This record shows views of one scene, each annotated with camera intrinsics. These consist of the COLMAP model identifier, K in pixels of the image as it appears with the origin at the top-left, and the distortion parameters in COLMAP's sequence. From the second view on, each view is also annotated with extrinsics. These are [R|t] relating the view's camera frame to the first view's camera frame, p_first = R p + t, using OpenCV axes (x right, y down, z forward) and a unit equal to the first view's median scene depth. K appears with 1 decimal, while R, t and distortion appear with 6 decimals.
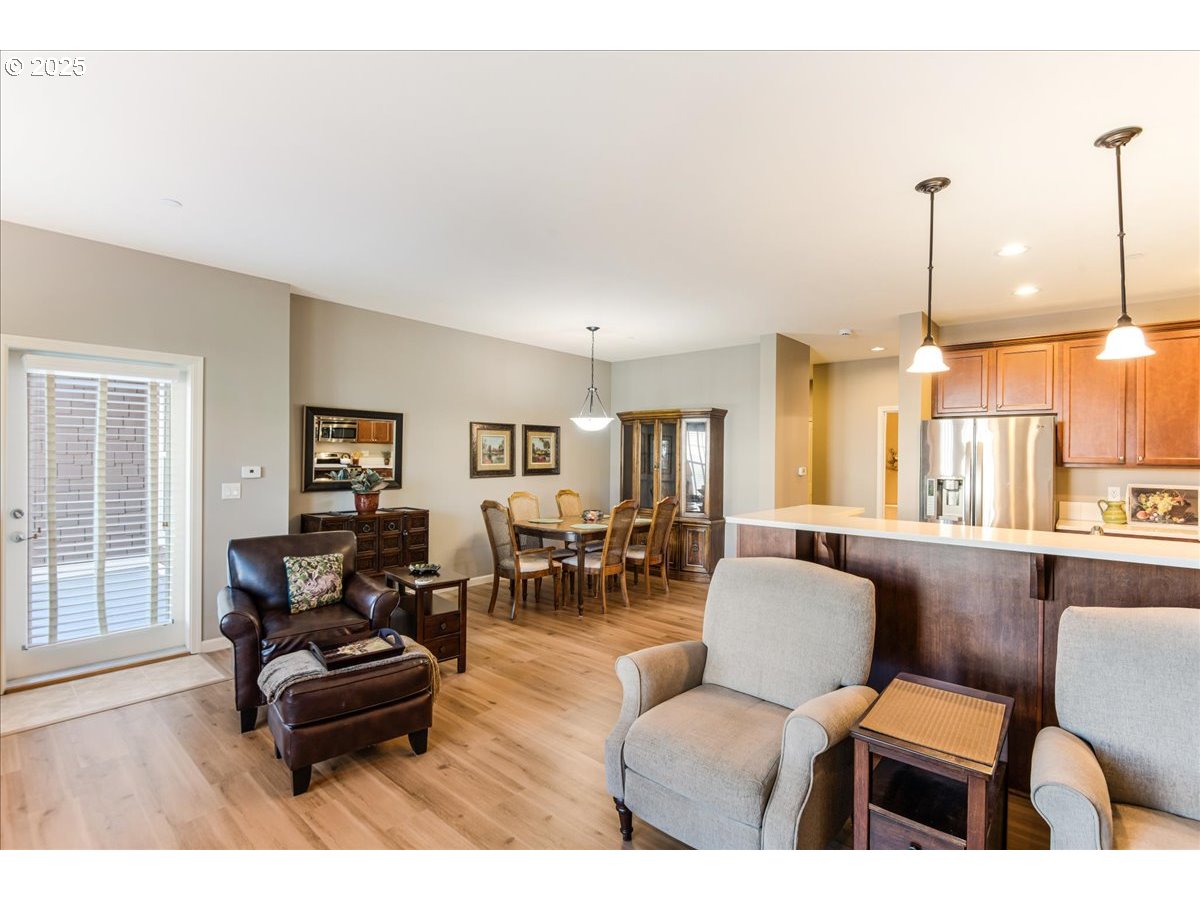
lens RADIAL K [[552.8, 0, 608.4], [0, 552.8, 456.1], [0, 0, 1]] dist [-0.001548, -0.001324]
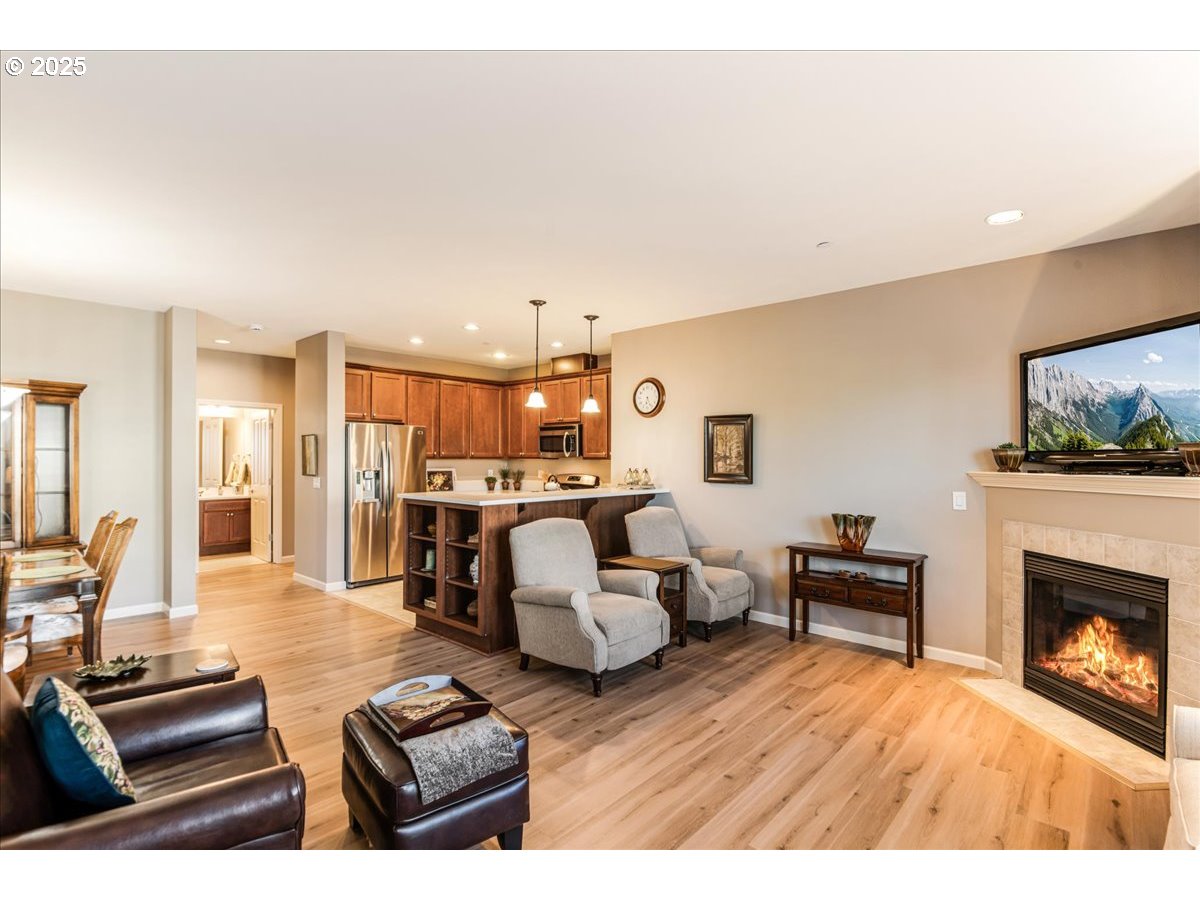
lens RADIAL K [[570.7, 0, 600.9], [0, 570.7, 453.8], [0, 0, 1]] dist [0.028011, -0.026083]
pose [[0.033789, -0.008094, 0.999396, -0.560098], [-0.003563, 0.999960, 0.008219, -0.007801], [-0.999423, -0.003838, 0.033758, 0.336043]]
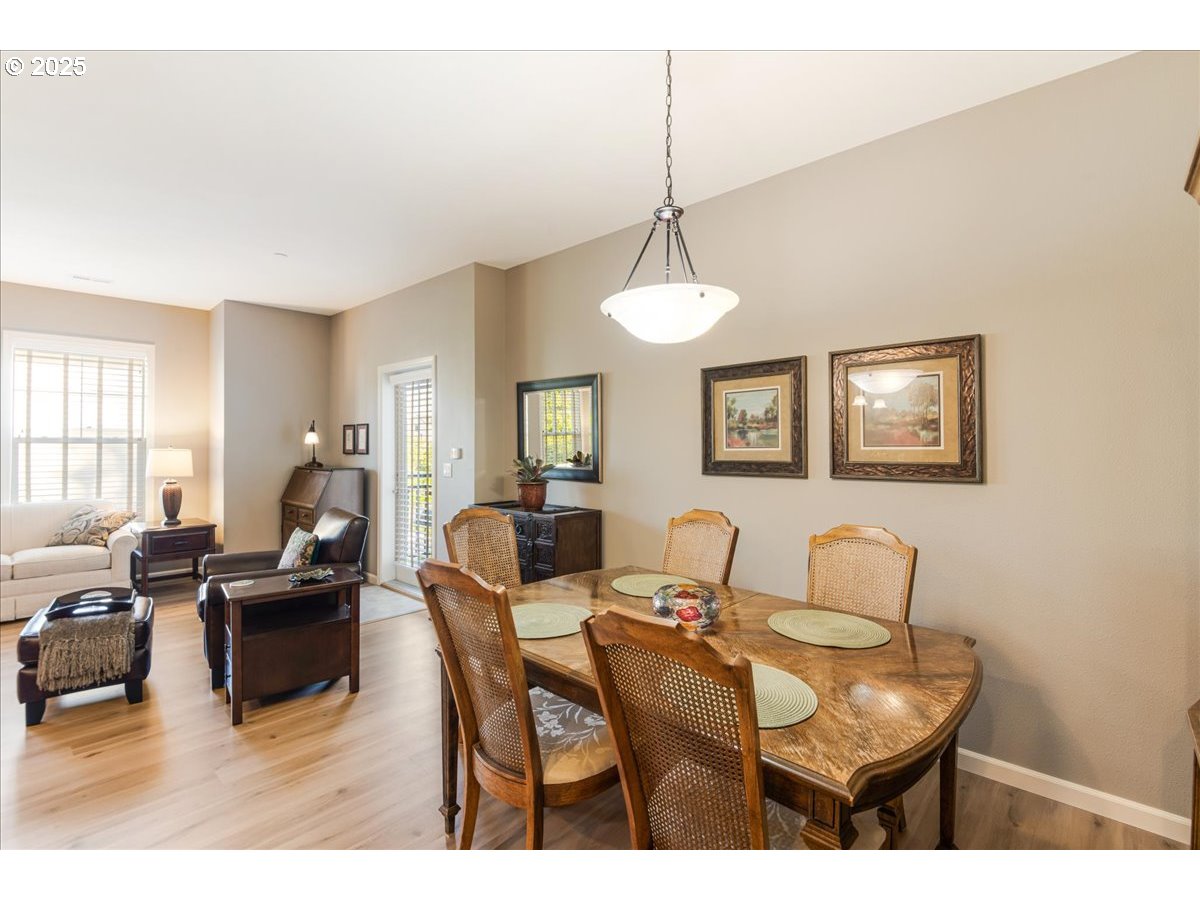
lens RADIAL K [[540.7, 0, 604.9], [0, 540.7, 446.4], [0, 0, 1]] dist [0.033846, -0.023353]
pose [[-0.033952, -0.008692, -0.999386, 0.277541], [-0.000193, 0.999962, -0.008691, 0.017382], [0.999423, -0.000102, -0.033952, 0.934223]]
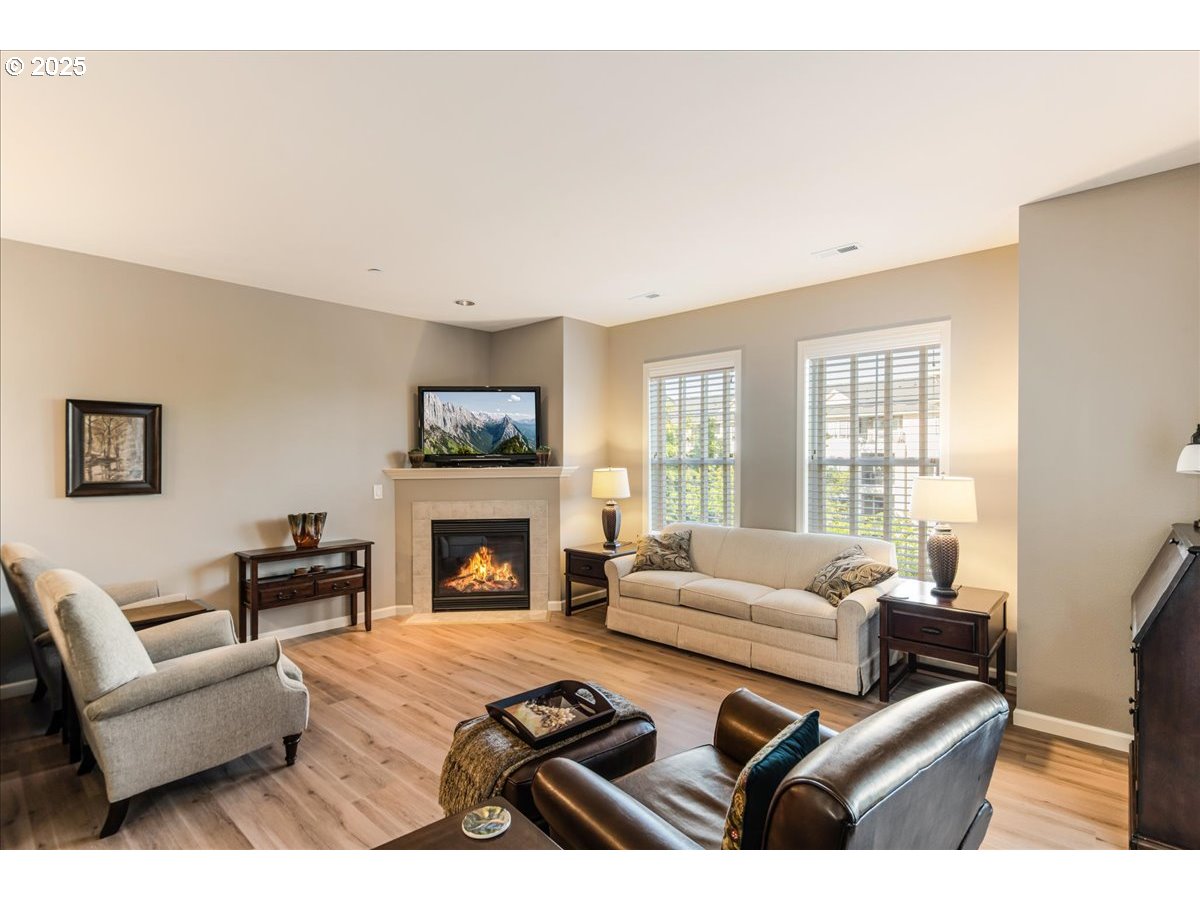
lens RADIAL K [[587.4, 0, 616.2], [0, 587.4, 463.9], [0, 0, 1]] dist [0.016478, -0.000142]
pose [[-0.999874, -0.007907, 0.013765, -0.246045], [-0.007787, 0.999931, 0.008752, -0.001420], [-0.013834, 0.008644, -0.999867, 0.819318]]
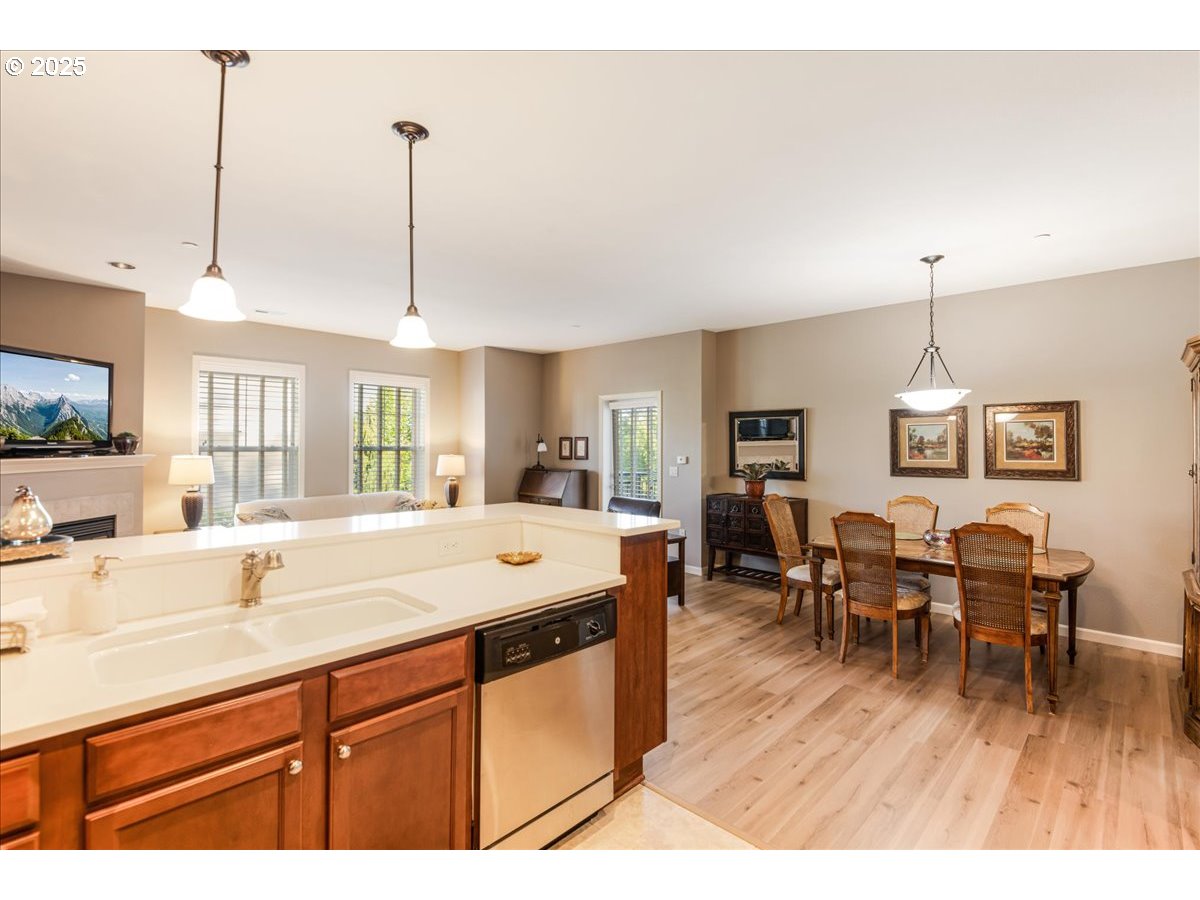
lens RADIAL K [[565.9, 0, 606.3], [0, 565.9, 443.0], [0, 0, 1]] dist [0.037212, -0.024608]
pose [[-0.049326, -0.016954, -0.998639, 0.656172], [-0.004870, 0.999848, -0.016734, 0.006432], [0.998771, 0.004038, -0.049401, 0.613676]]
